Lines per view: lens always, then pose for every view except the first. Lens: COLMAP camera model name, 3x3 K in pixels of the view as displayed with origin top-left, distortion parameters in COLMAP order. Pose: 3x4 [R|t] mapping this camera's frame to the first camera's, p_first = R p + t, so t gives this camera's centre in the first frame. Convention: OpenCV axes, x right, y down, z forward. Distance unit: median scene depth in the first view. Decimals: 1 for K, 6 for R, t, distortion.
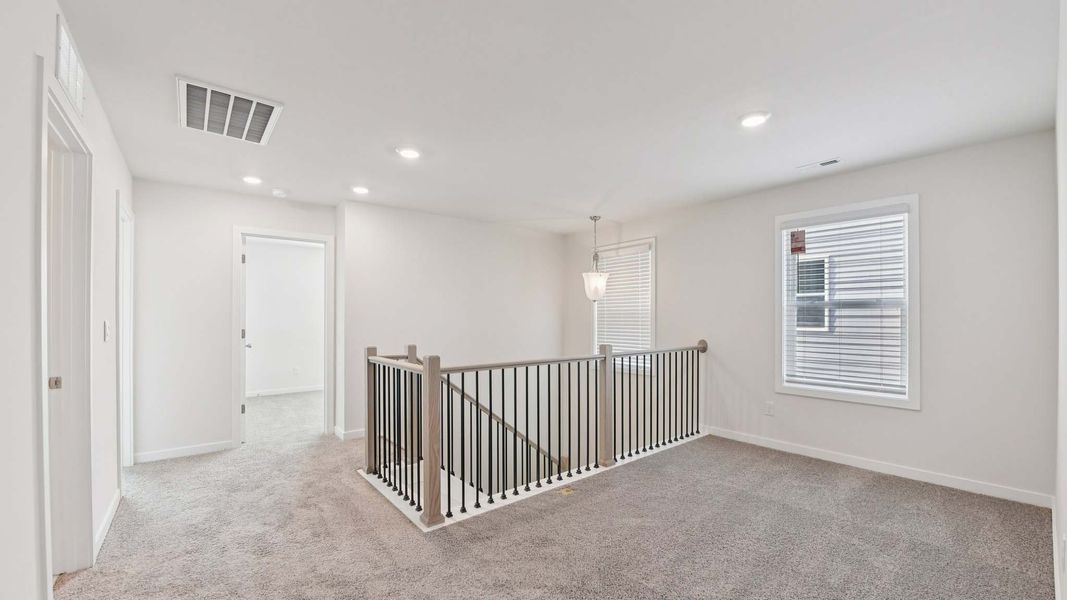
lens RADIAL K [[429.2, 0, 534.0], [0, 429.2, 313.8], [0, 0, 1]] dist [-0.015294, -0.000524]
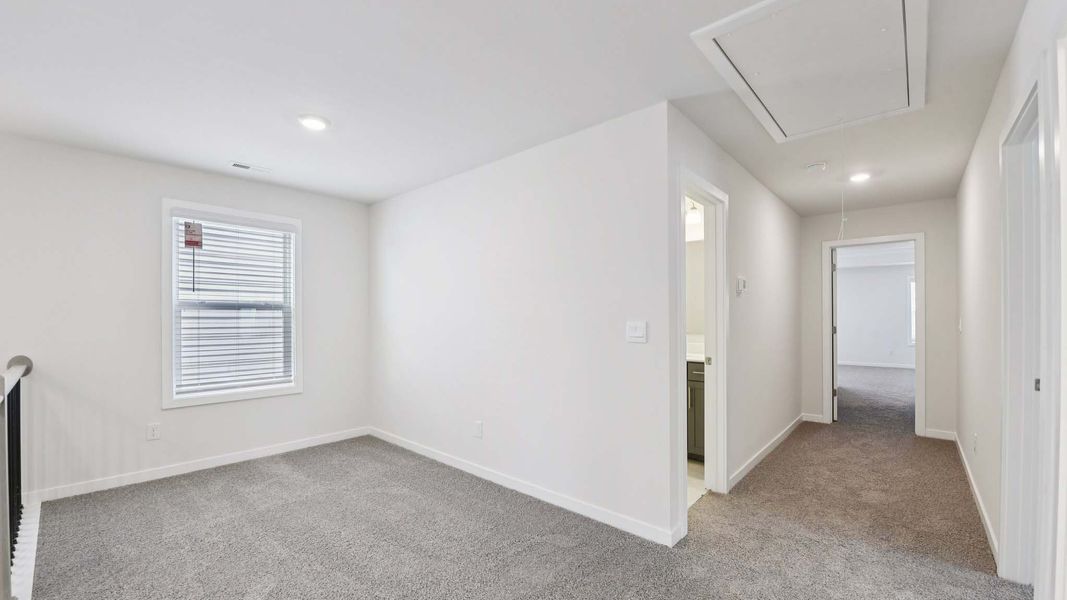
lens RADIAL K [[429.2, 0, 534.0], [0, 429.2, 313.8], [0, 0, 1]] dist [-0.015294, -0.000524]
pose [[-0.157014, 0.008258, 0.987562, -0.379356], [-0.007925, 0.999922, -0.009621, 0.000512], [-0.987565, -0.009337, -0.156936, 0.436936]]
